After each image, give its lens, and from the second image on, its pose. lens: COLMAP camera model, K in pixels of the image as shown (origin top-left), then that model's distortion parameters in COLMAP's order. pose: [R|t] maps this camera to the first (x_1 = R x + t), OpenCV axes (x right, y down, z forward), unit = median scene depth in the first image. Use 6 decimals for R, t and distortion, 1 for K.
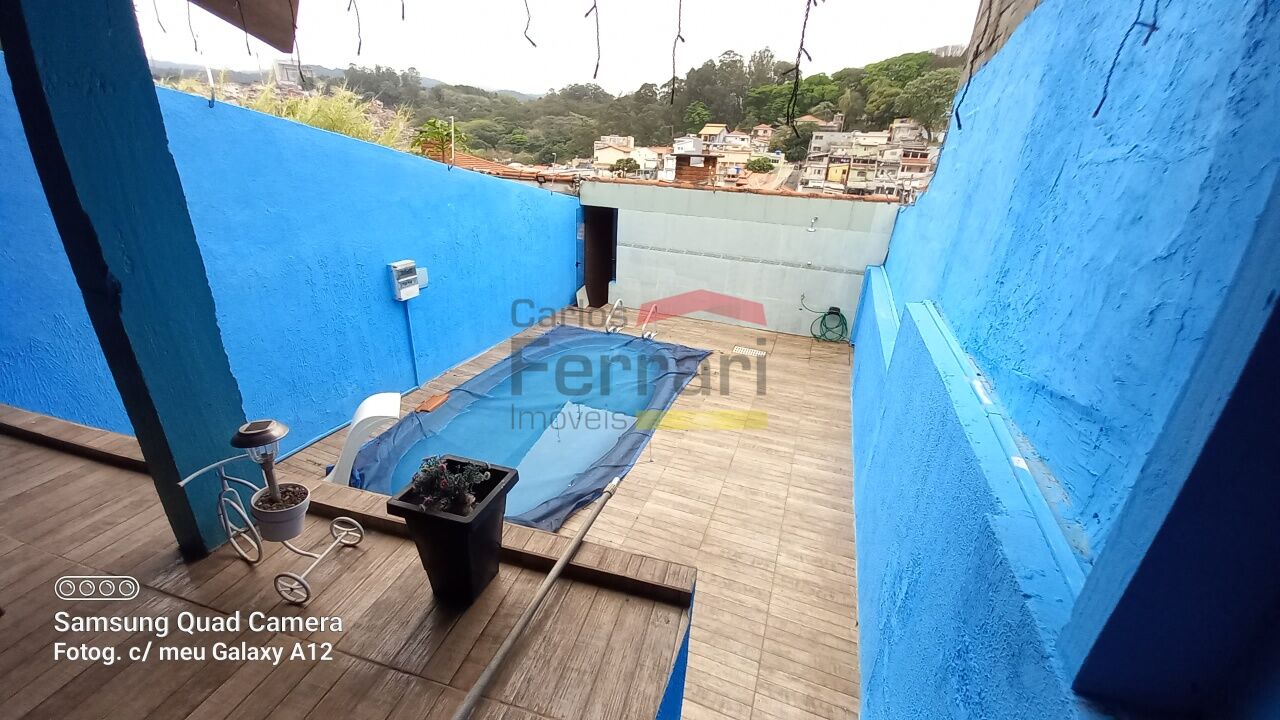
lens RADIAL K [[515.3, 0, 633.6], [0, 515.3, 358.5], [0, 0, 1]] dist [0.013712, -0.009733]
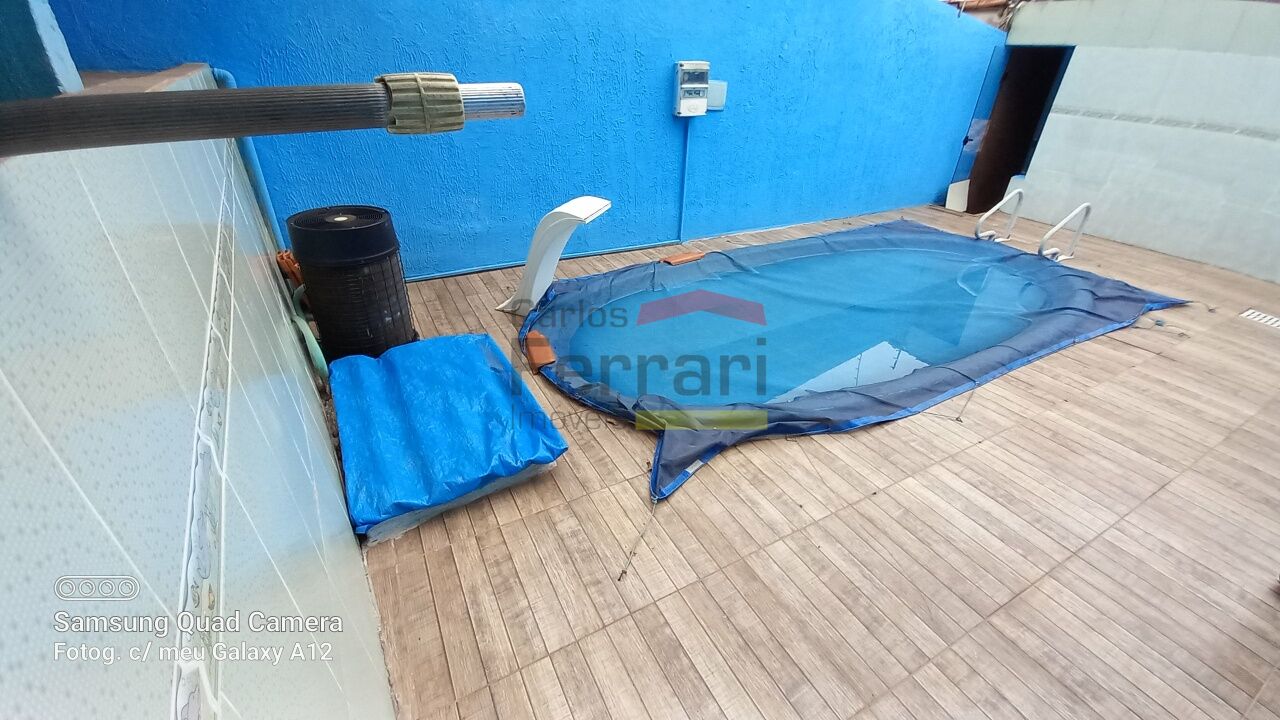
lens RADIAL K [[515.3, 0, 637.0], [0, 515.3, 368.2], [0, 0, 1]] dist [0.013712, -0.009733]
pose [[0.764071, 0.314893, -0.563062, 0.054633], [-0.245102, 0.949033, 0.198146, 0.105387], [0.596759, -0.013390, 0.802309, 0.321948]]
